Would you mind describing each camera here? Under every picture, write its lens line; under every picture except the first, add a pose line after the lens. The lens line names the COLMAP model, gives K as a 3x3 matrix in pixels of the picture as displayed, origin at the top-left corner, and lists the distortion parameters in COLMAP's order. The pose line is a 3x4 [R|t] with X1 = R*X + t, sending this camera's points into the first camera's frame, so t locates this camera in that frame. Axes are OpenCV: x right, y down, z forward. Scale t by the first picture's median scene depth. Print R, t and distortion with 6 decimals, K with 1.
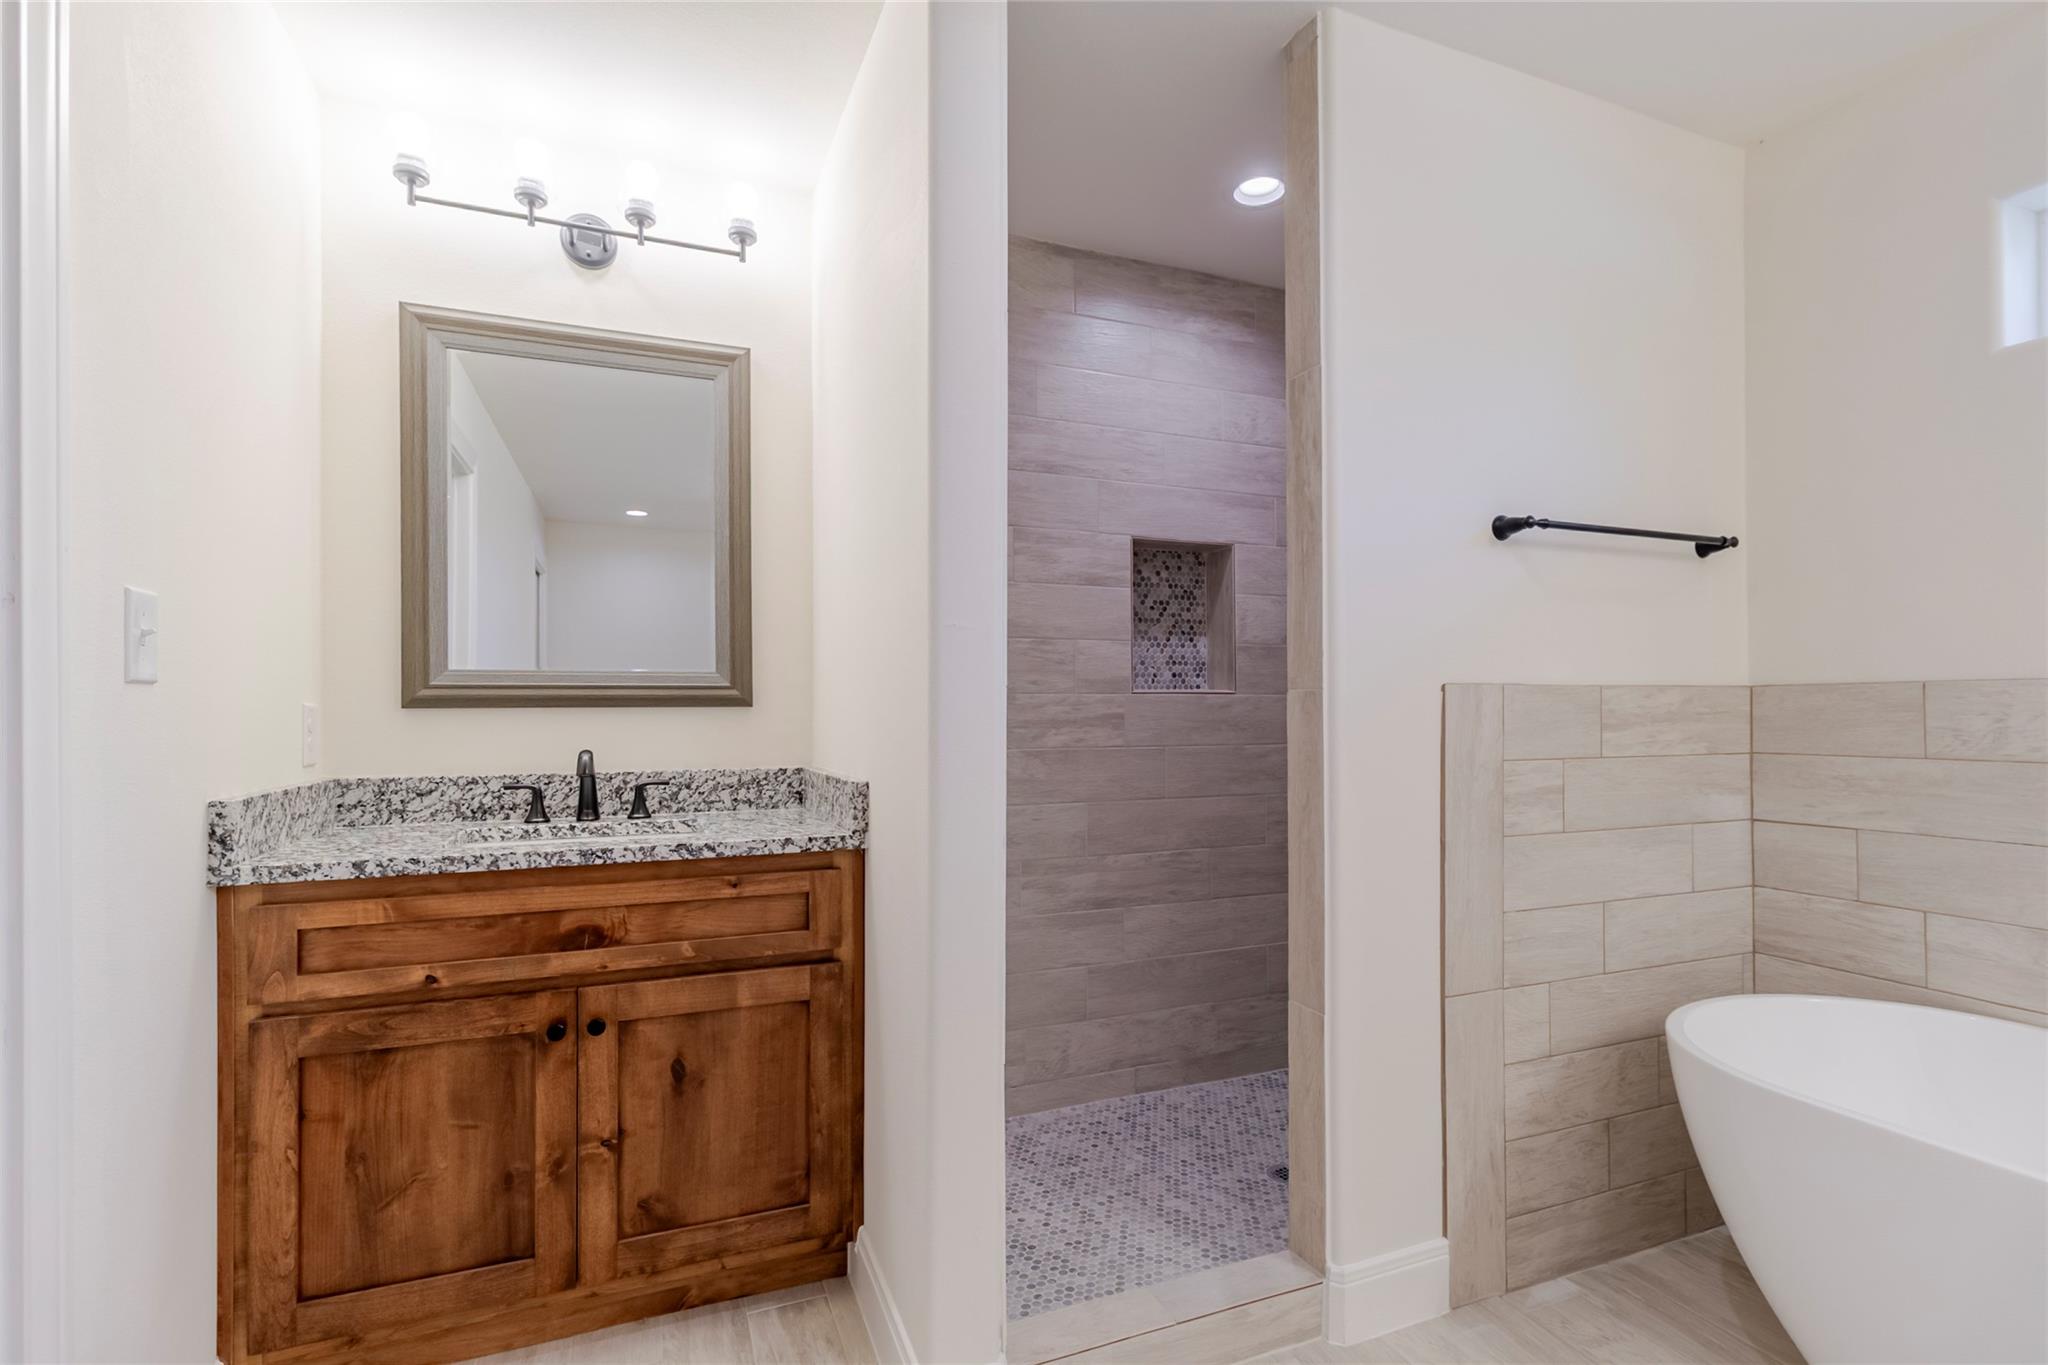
lens RADIAL K [[961.6, 0, 1041.4], [0, 961.6, 701.7], [0, 0, 1]] dist [0.001367, 0.000515]
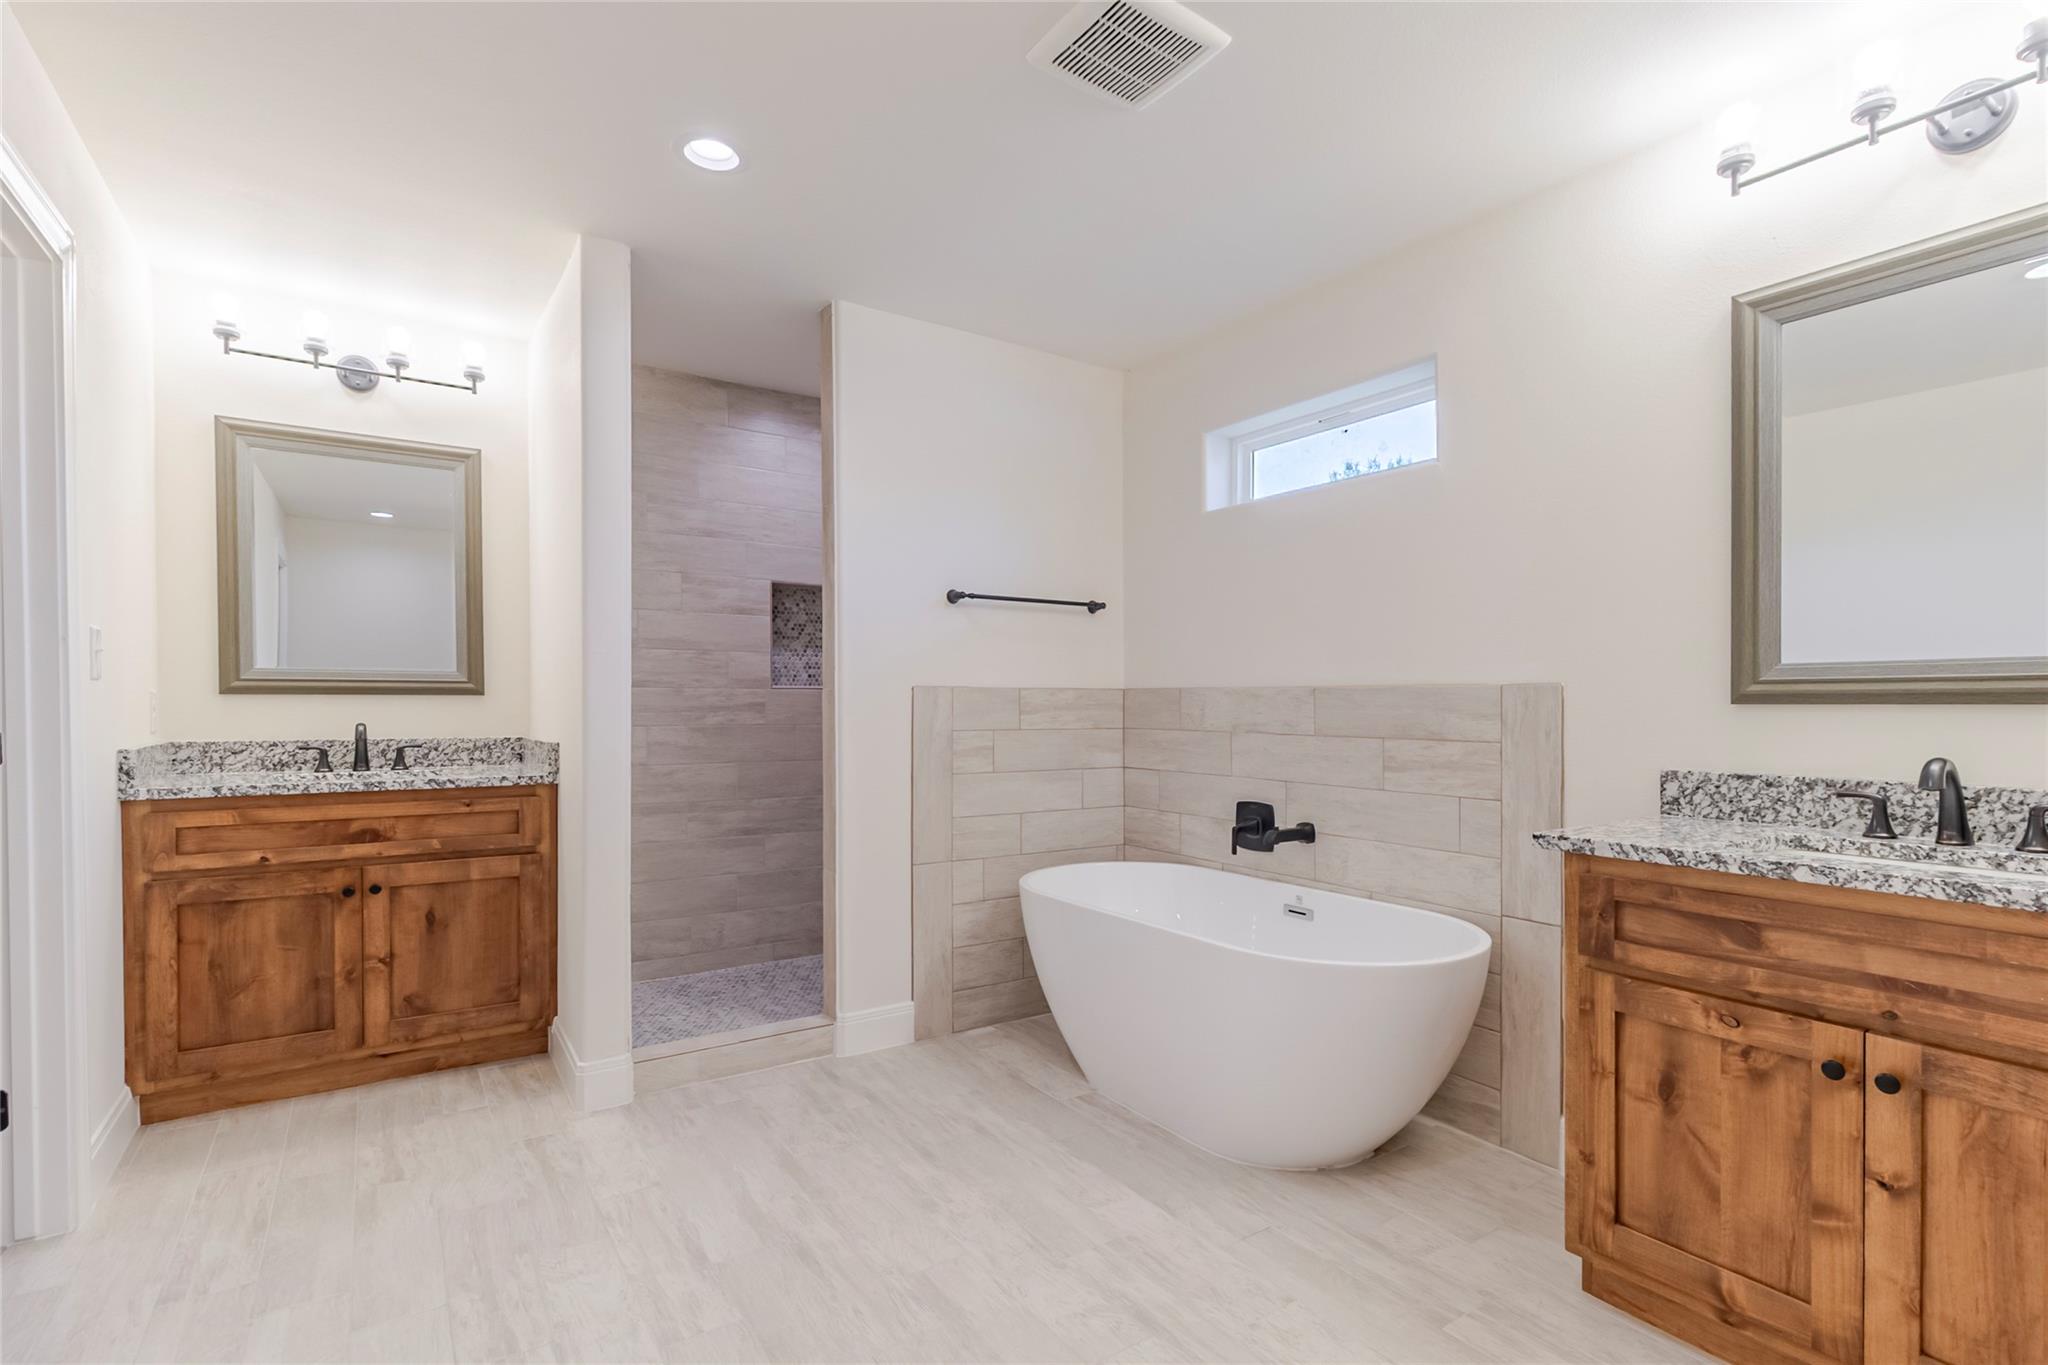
lens RADIAL K [[954.3, 0, 1026.2], [0, 954.3, 719.5], [0, 0, 1]] dist [0.003517, -0.000277]
pose [[0.979660, 0.004748, 0.200606, 0.265882], [-0.010392, 0.999579, 0.027094, -0.007361], [-0.200393, -0.028628, 0.979297, -0.726107]]
